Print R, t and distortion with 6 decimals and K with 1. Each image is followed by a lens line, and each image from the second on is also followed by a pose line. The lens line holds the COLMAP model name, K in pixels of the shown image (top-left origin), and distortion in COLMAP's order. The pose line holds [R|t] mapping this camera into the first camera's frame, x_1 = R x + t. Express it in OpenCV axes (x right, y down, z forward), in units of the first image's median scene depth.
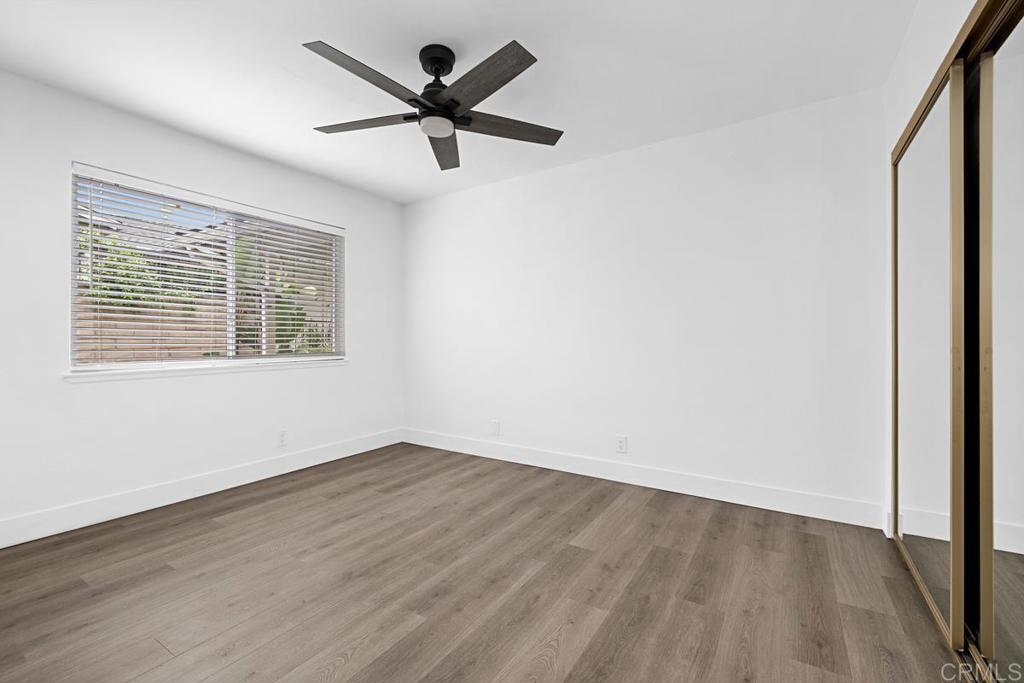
lens RADIAL K [[442.6, 0, 513.5], [0, 442.6, 338.6], [0, 0, 1]] dist [0.000831, -0.000843]
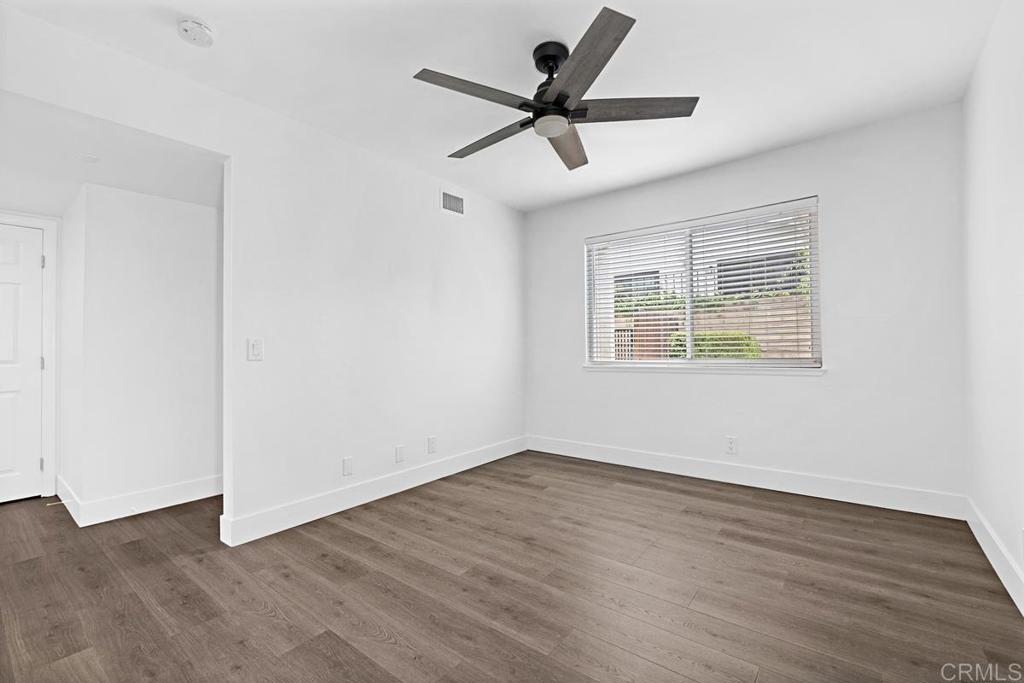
lens RADIAL K [[439.5, 0, 511.6], [0, 439.5, 336.5], [0, 0, 1]] dist [-0.002319, -0.000883]
pose [[-0.112853, -0.021284, -0.993384, 0.648459], [0.016618, 0.999590, -0.023305, -0.001692], [0.993473, -0.019138, -0.112453, 0.827260]]
